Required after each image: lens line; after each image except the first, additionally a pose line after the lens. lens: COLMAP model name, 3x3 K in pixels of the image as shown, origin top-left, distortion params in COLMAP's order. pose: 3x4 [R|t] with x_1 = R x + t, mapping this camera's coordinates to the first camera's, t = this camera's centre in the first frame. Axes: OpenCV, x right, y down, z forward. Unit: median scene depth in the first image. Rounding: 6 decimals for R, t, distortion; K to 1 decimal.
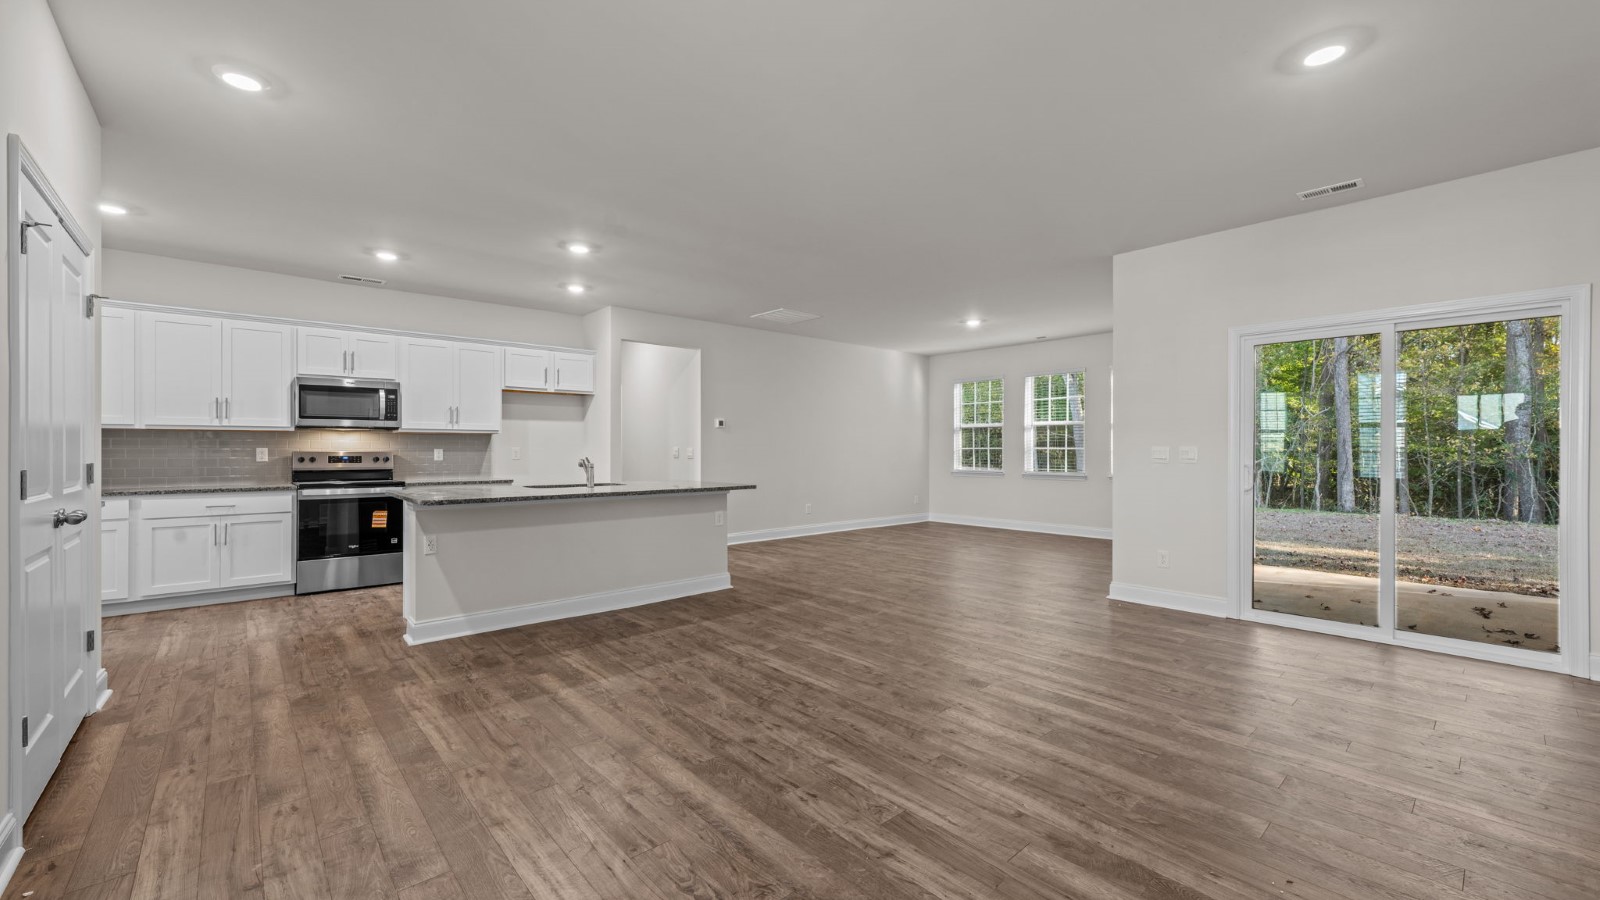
lens RADIAL K [[648.9, 0, 807.5], [0, 648.9, 452.4], [0, 0, 1]] dist [0.000636, 0.000022]
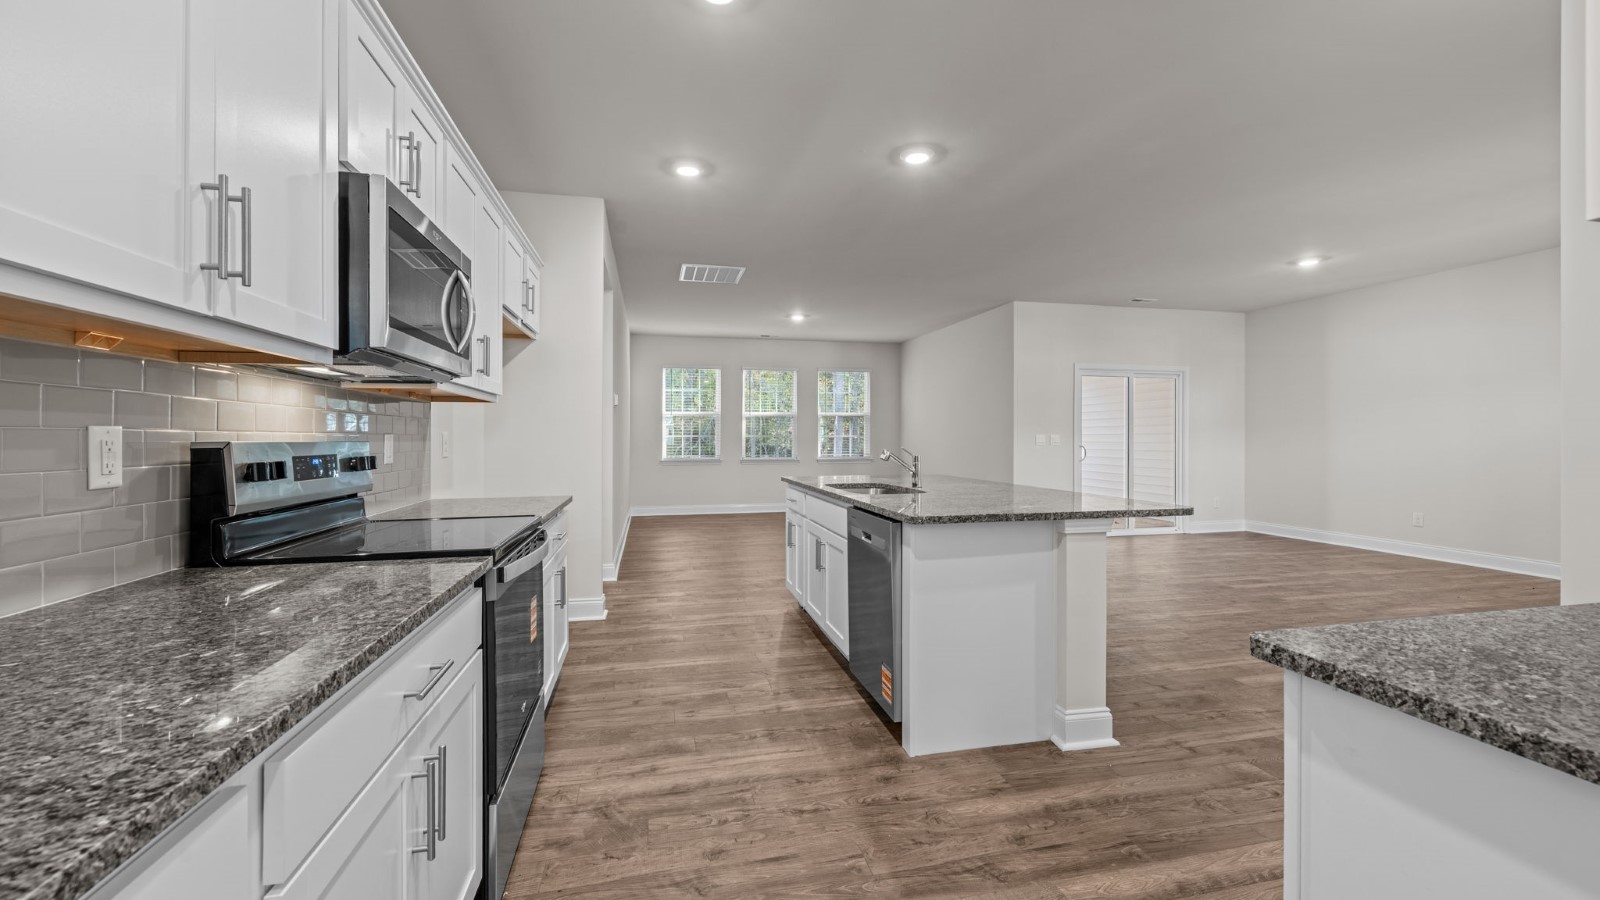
lens RADIAL K [[648.9, 0, 804.7], [0, 648.9, 436.3], [0, 0, 1]] dist [0.000636, 0.000022]
pose [[0.461741, 0.000918, 0.887014, -0.542394], [0.006905, 0.999965, -0.004630, -0.000268], [-0.886988, 0.008263, 0.461719, 0.404398]]
